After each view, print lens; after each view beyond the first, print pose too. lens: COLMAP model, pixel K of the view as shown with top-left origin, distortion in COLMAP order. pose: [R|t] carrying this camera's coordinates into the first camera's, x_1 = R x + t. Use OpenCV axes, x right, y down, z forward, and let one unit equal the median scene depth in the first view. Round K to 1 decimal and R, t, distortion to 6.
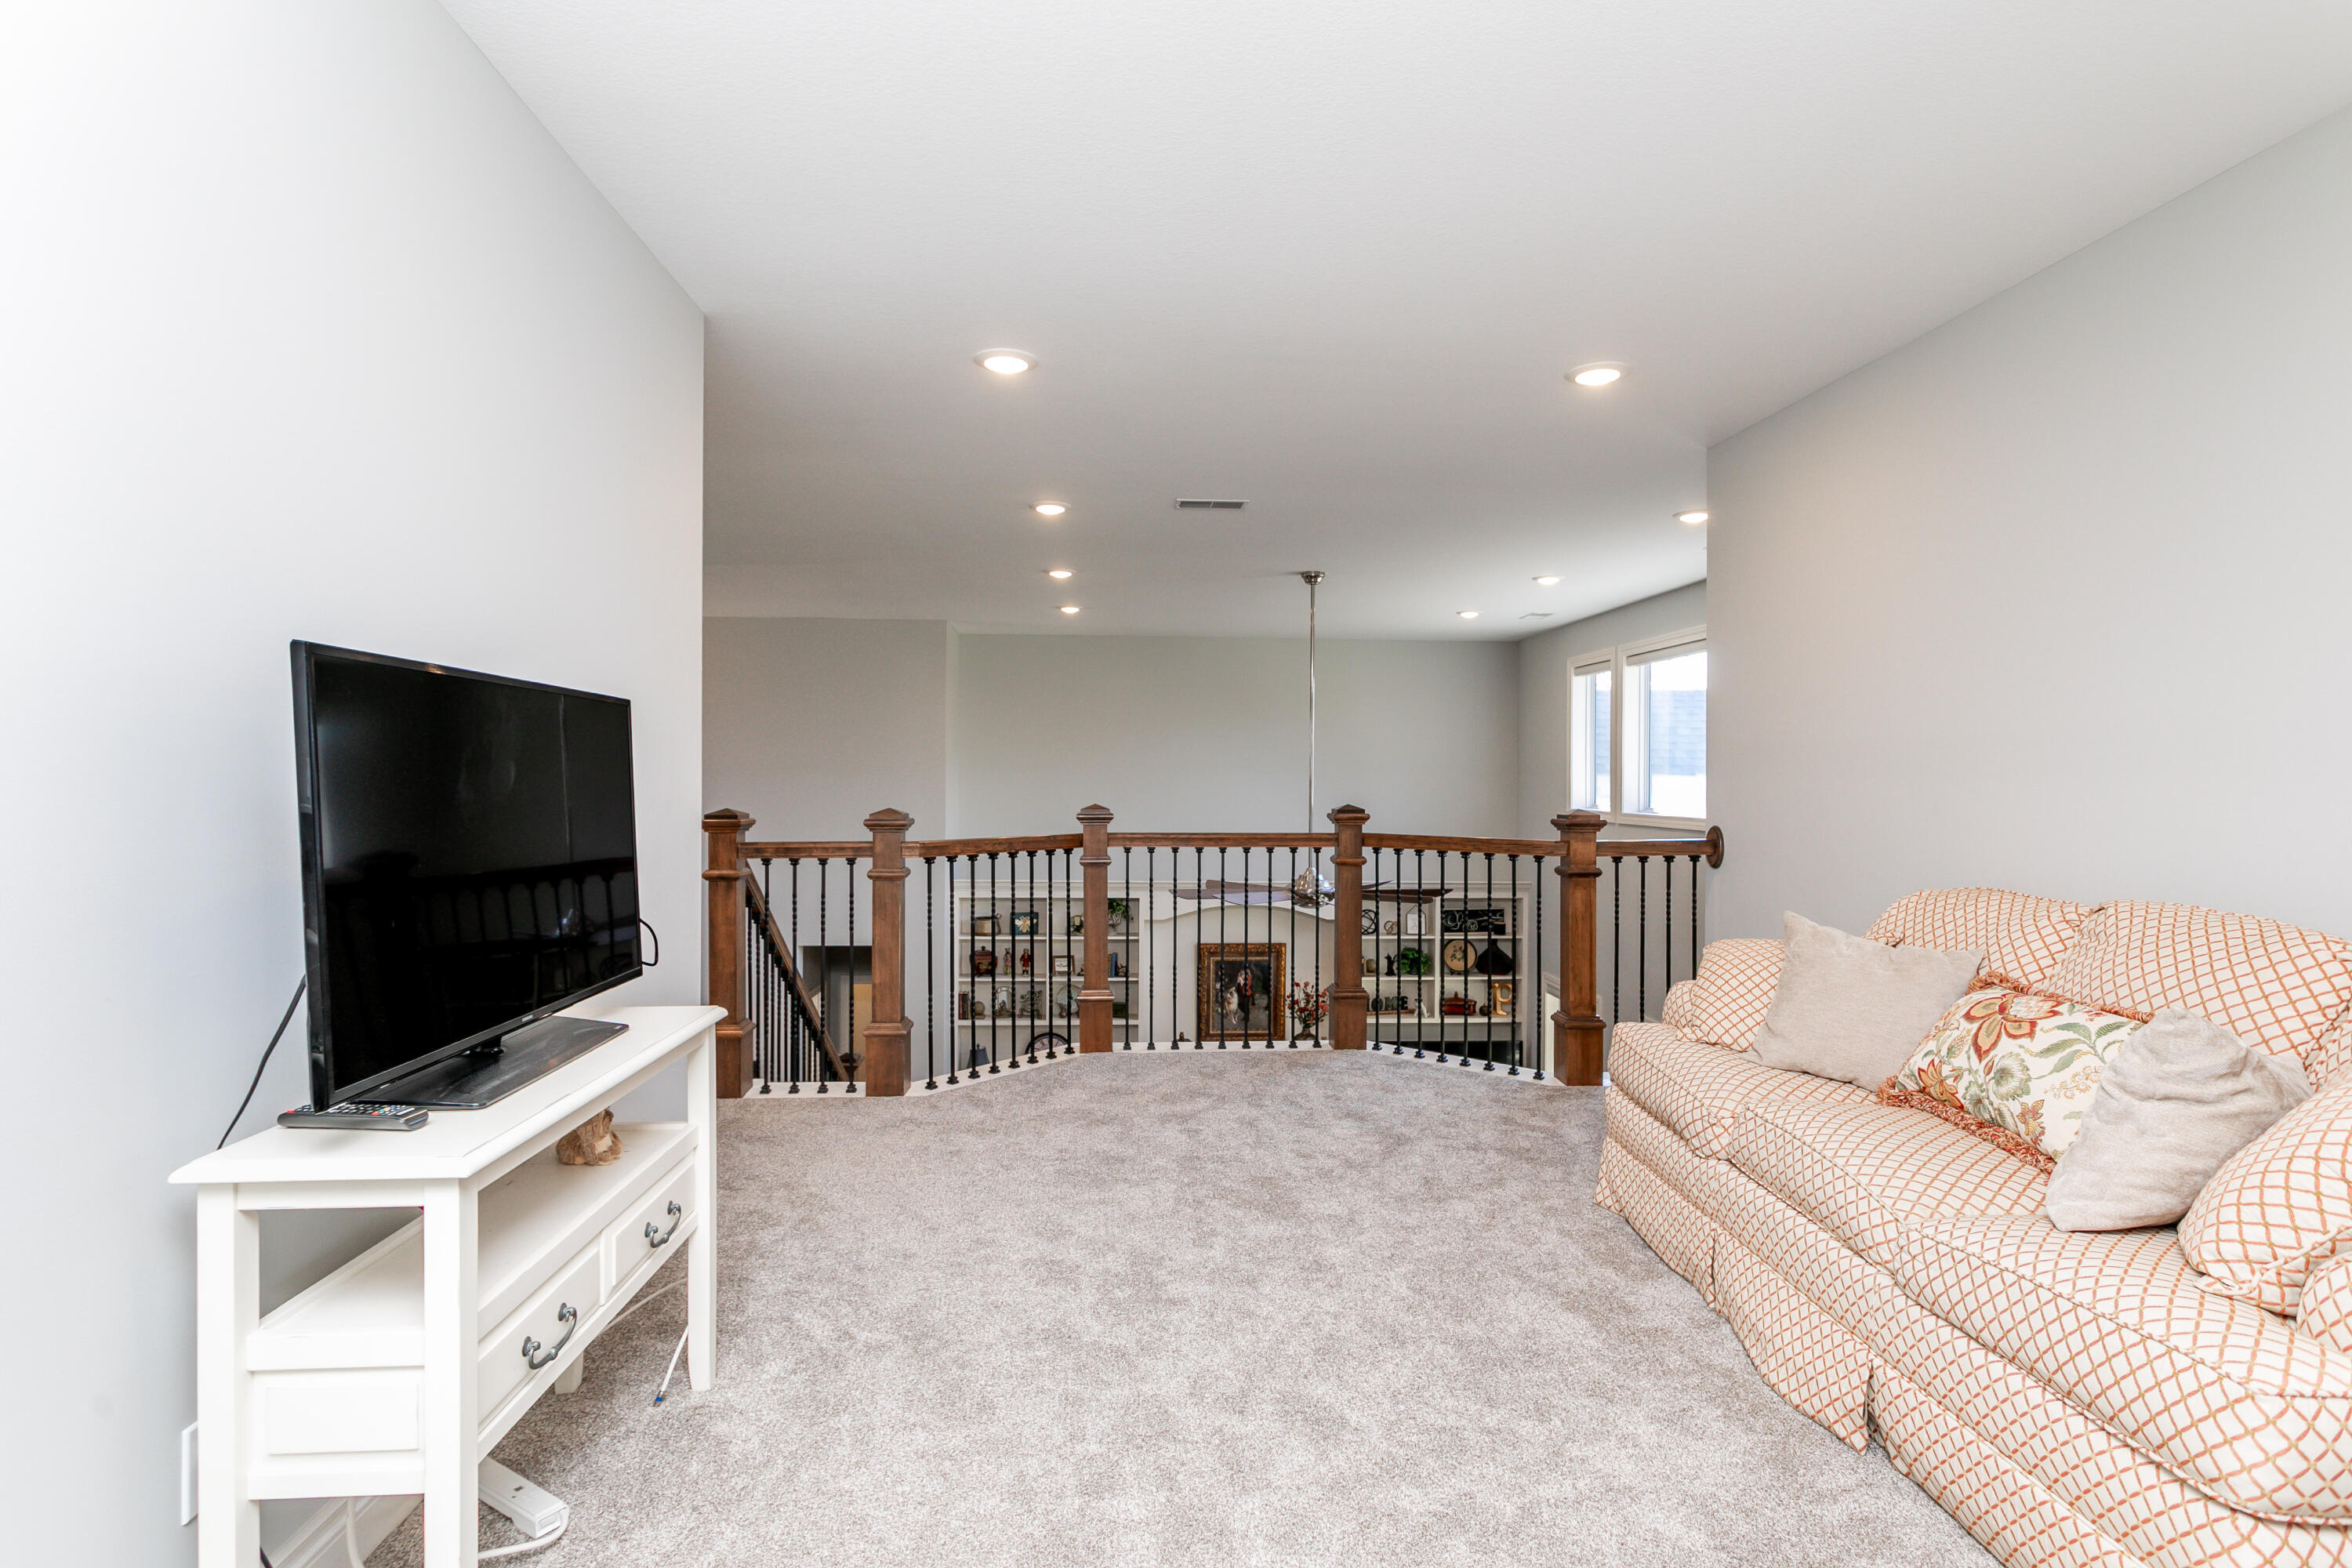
lens RADIAL K [[1138.0, 0, 1176.0], [0, 1138.0, 784.0], [0, 0, 1]] dist [-0.001253, -0.000048]
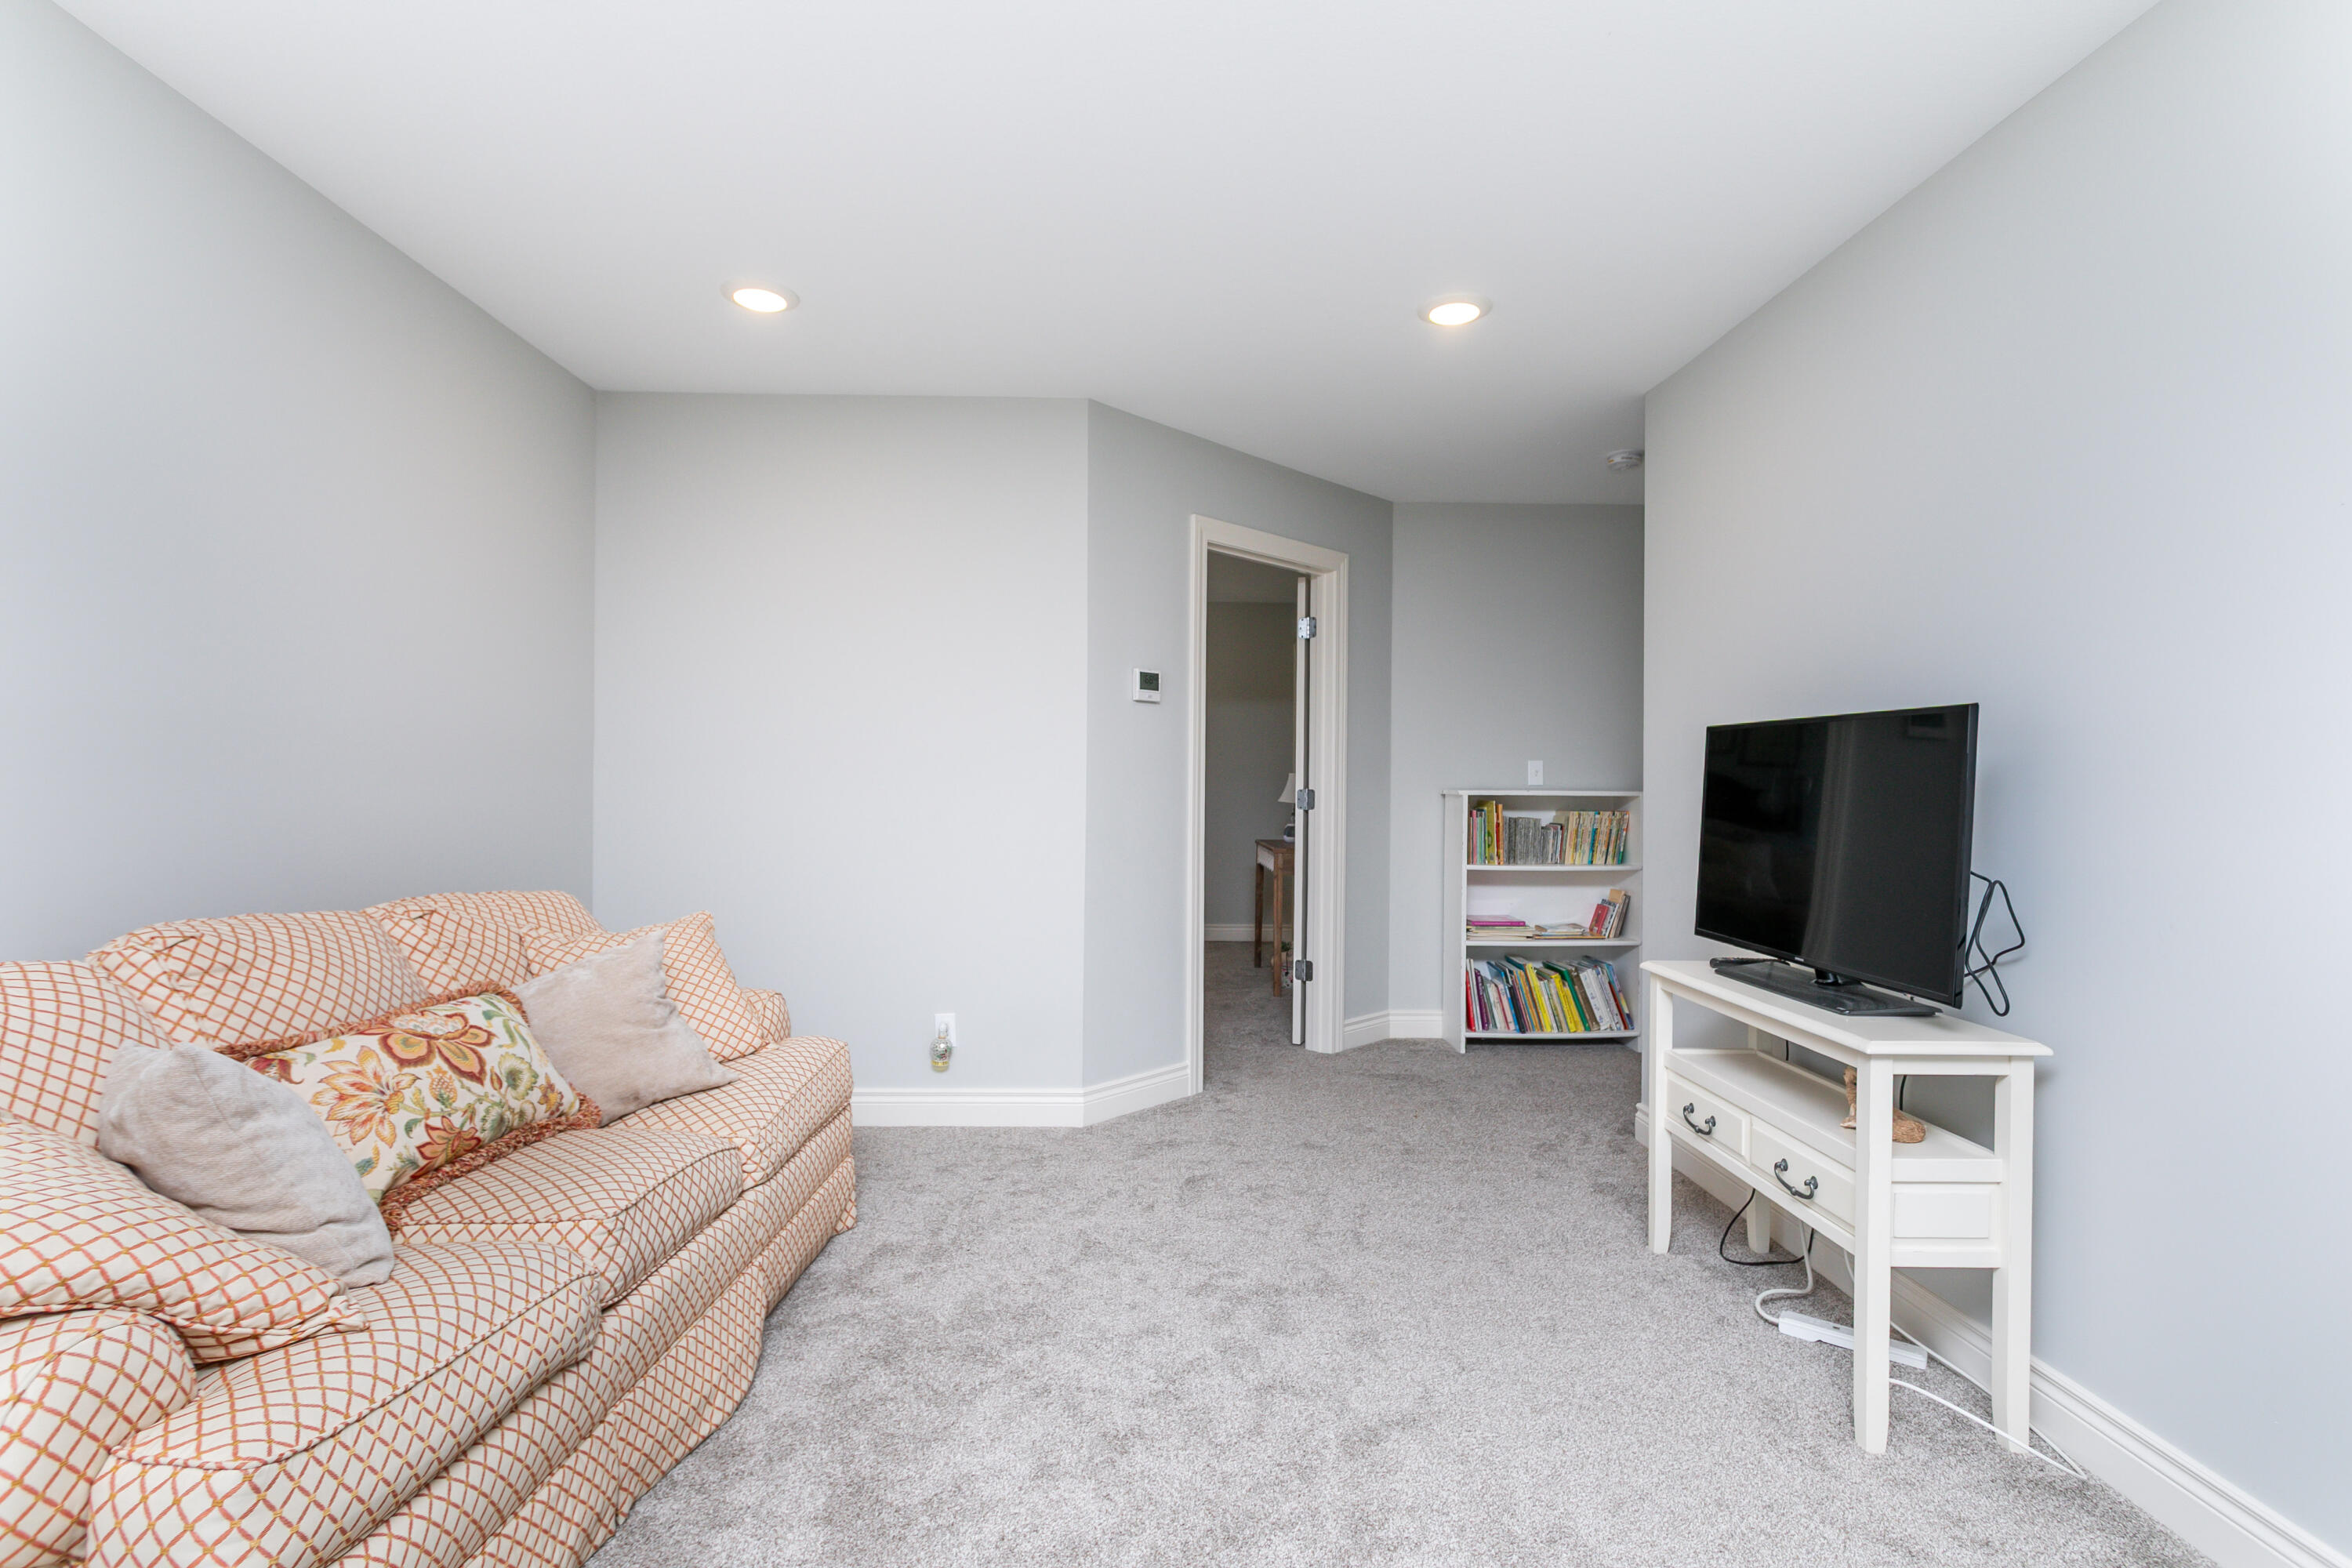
lens RADIAL K [[1138.0, 0, 1176.0], [0, 1138.0, 784.0], [0, 0, 1]] dist [-0.001253, -0.000048]
pose [[-0.998935, -0.012128, 0.044519, 0.115004], [-0.012075, 0.999926, 0.001467, -0.004112], [-0.044534, 0.000928, -0.999007, 1.889036]]
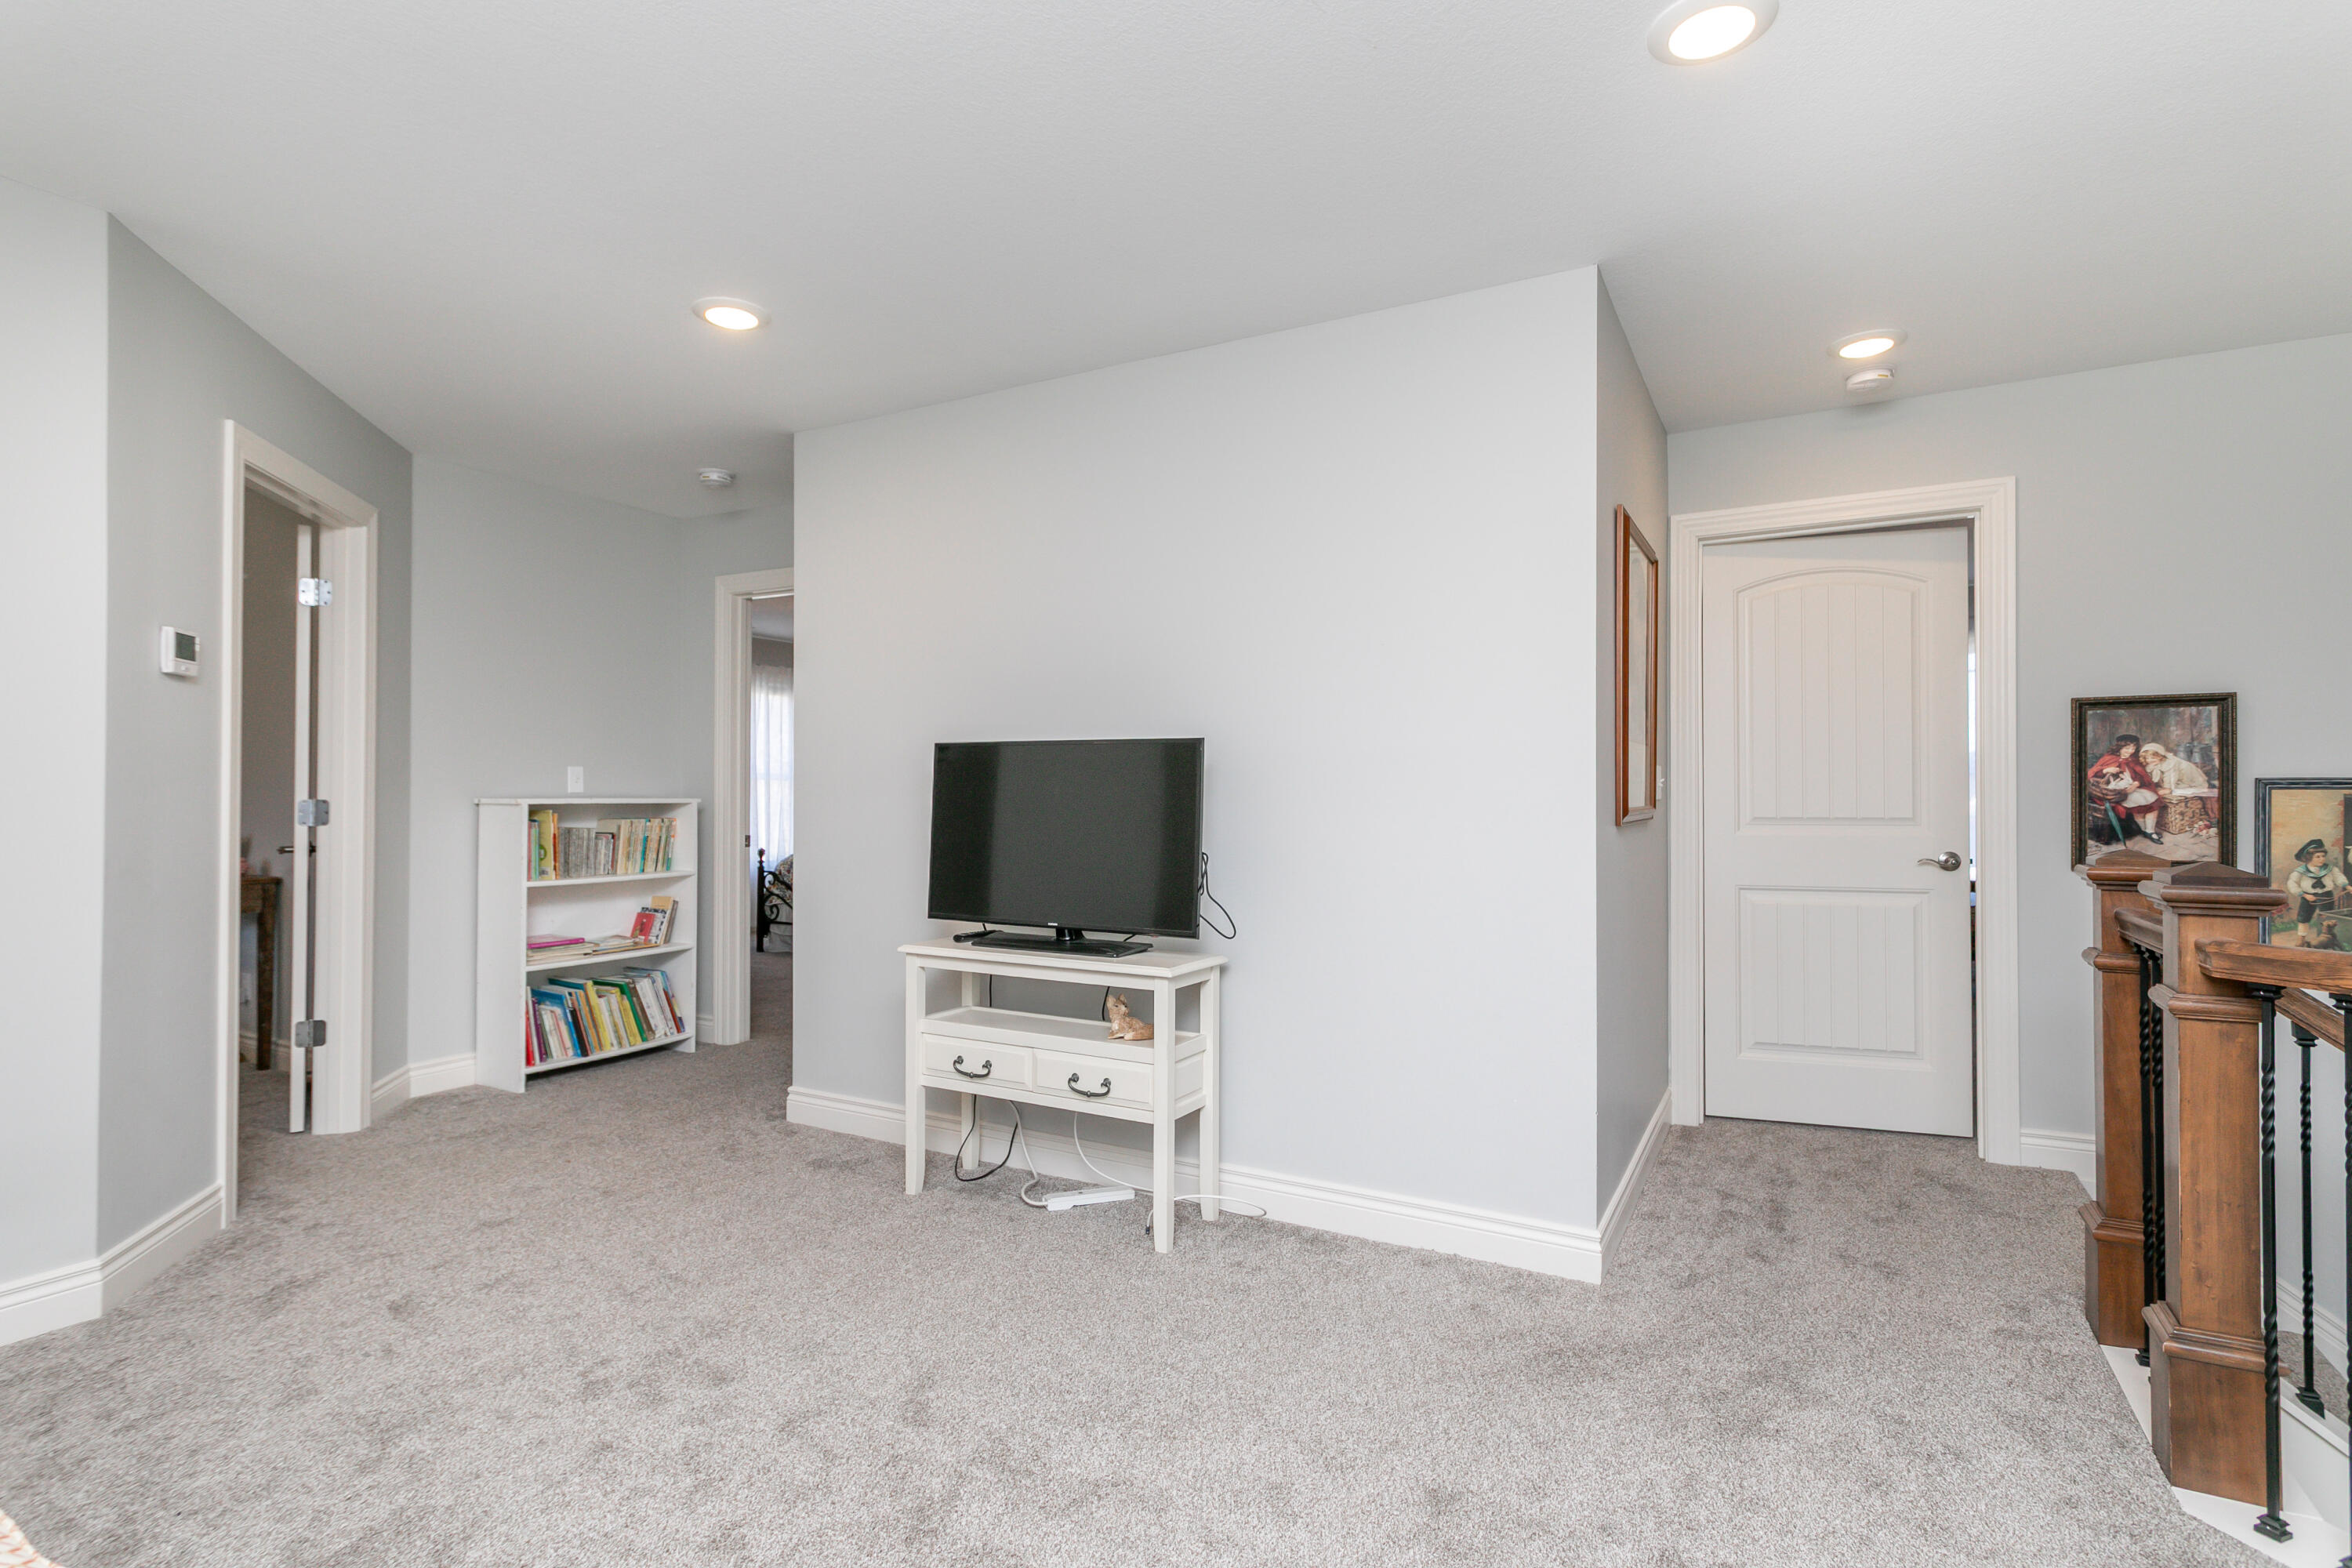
lens RADIAL K [[1138.0, 0, 1176.0], [0, 1138.0, 784.0], [0, 0, 1]] dist [-0.001253, -0.000048]
pose [[-0.549101, -0.012981, -0.835655, 0.693018], [-0.004435, 0.999911, -0.012618, -0.001368], [0.835744, -0.003222, -0.549110, 1.691002]]
